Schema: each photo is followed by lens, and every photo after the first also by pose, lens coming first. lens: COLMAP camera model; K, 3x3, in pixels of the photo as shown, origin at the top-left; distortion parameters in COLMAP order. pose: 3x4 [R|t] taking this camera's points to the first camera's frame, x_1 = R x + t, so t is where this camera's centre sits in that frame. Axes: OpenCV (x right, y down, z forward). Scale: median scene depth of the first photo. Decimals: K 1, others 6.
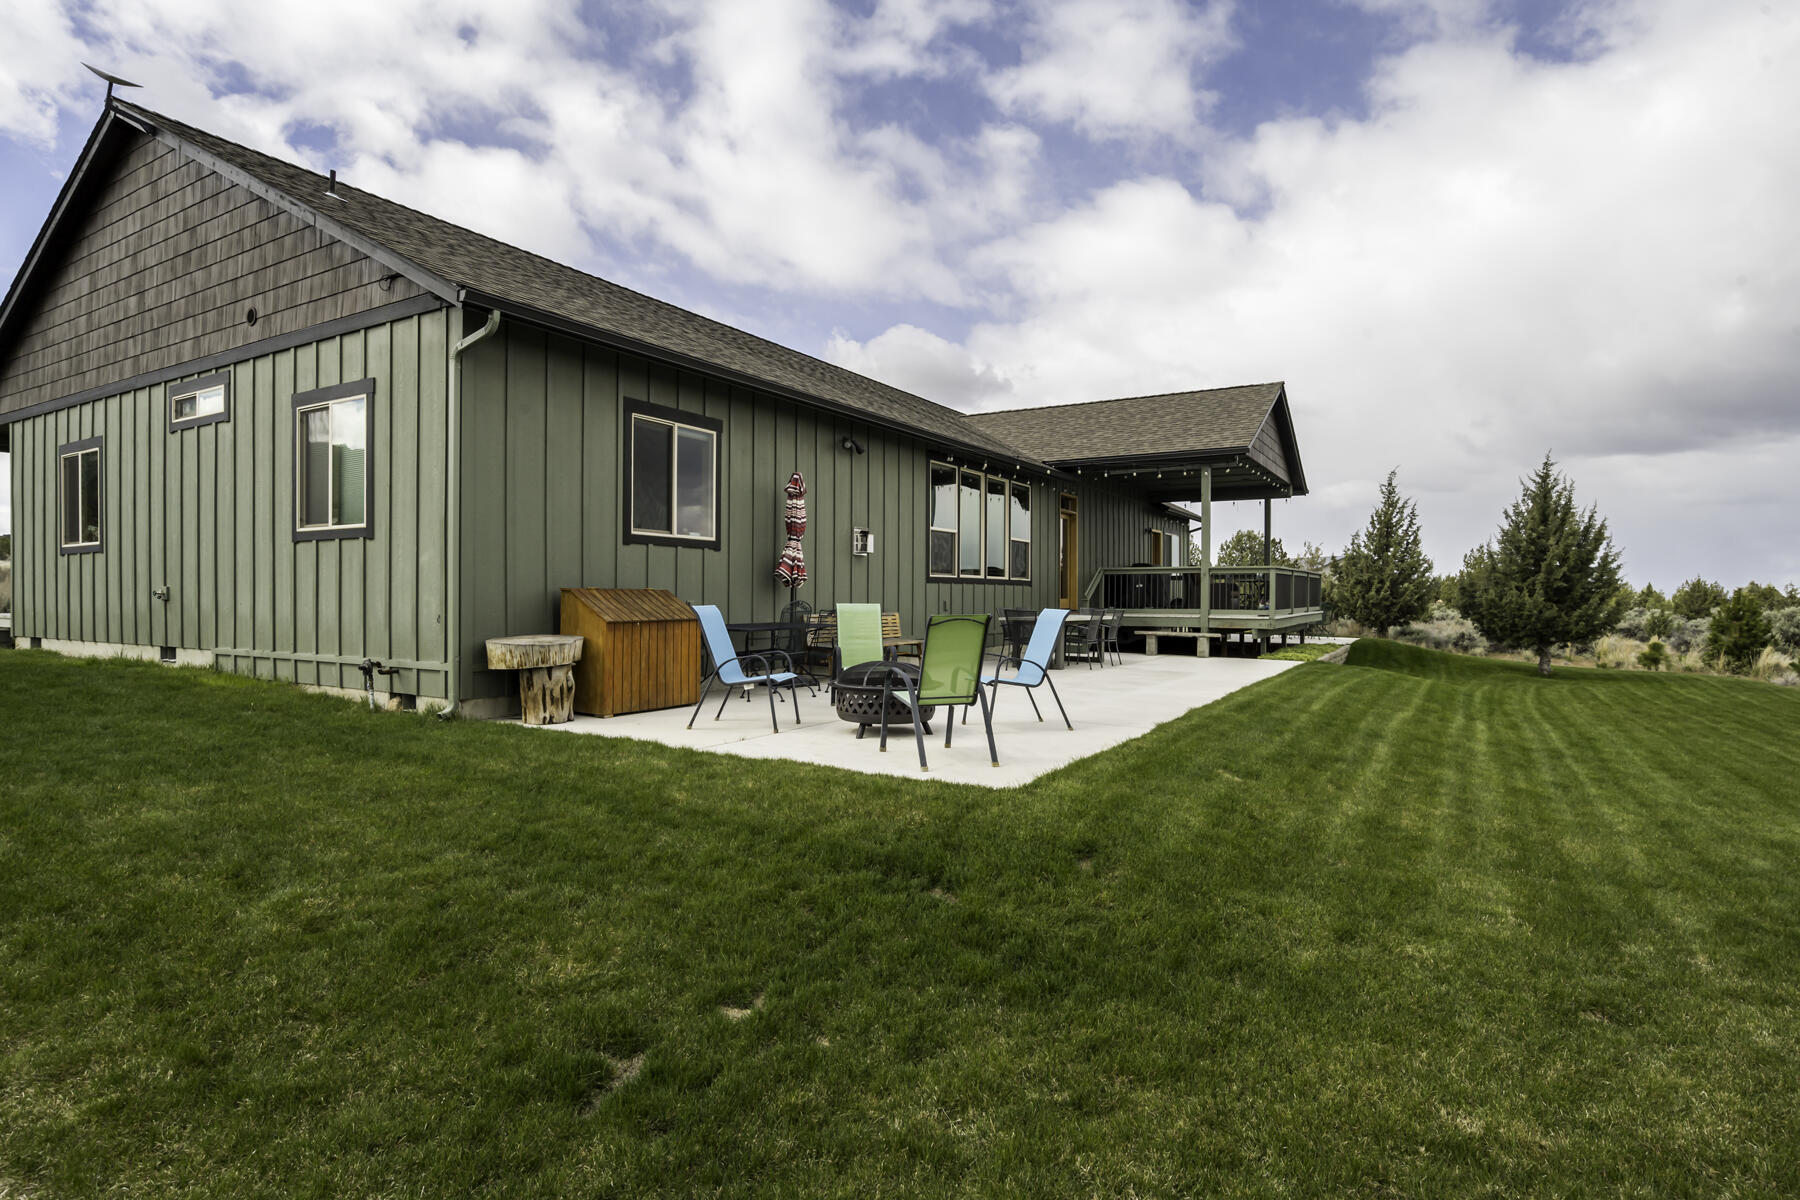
lens RADIAL K [[918.4, 0, 885.3], [0, 918.4, 600.2], [0, 0, 1]] dist [-0.024627, 0.021827]
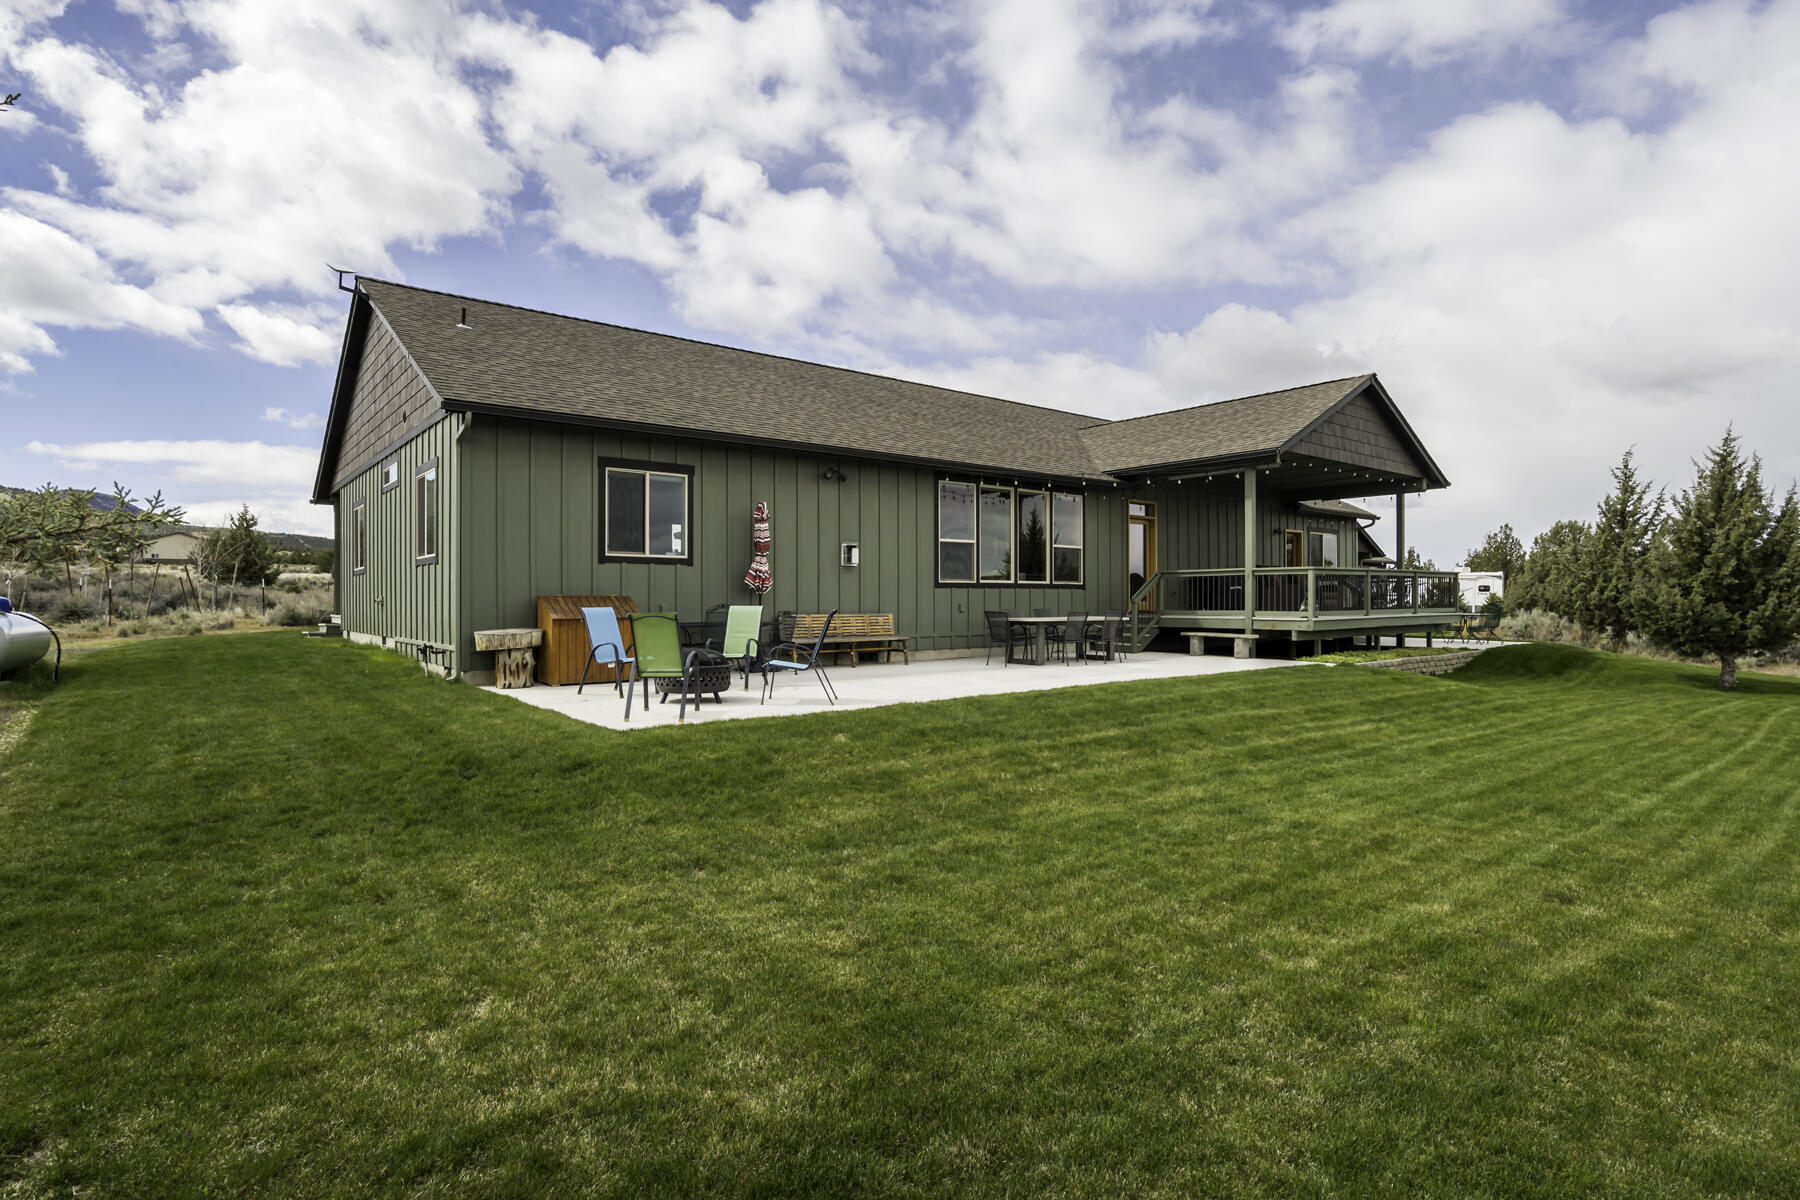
lens RADIAL K [[912.2, 0, 895.5], [0, 912.2, 627.3], [0, 0, 1]] dist [-0.001830, 0.045350]
pose [[0.946058, 0.005497, -0.323949, 0.272560], [0.003058, 0.999660, 0.025892, 0.000608], [0.323982, -0.025486, 0.945720, -0.074137]]
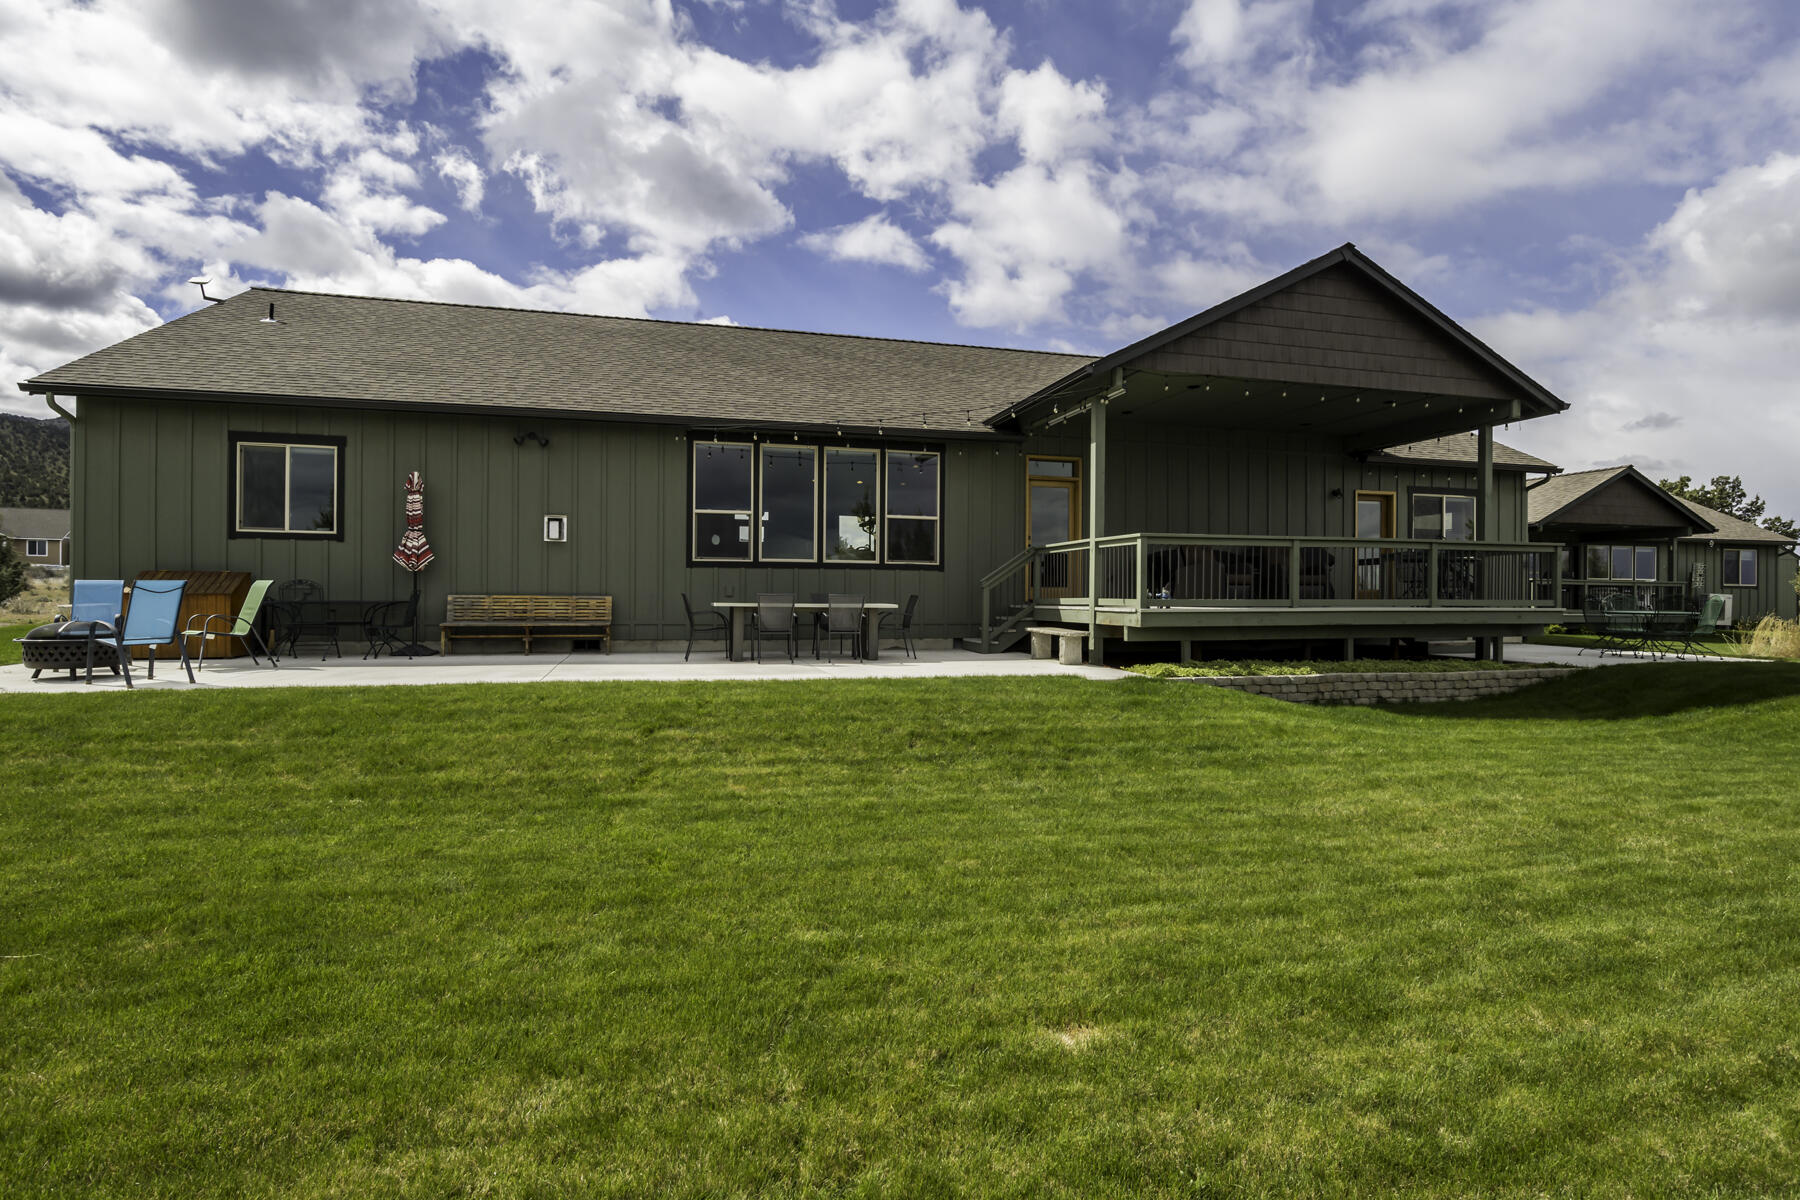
lens RADIAL K [[897.0, 0, 900.0], [0, 897.0, 600.0], [0, 0, 1]] dist [-0.003187, 0.000072]
pose [[0.733564, 0.004297, -0.679606, 0.631618], [-0.006198, 0.999981, -0.000367, 0.010935], [0.679592, 0.004481, 0.733577, 0.328947]]
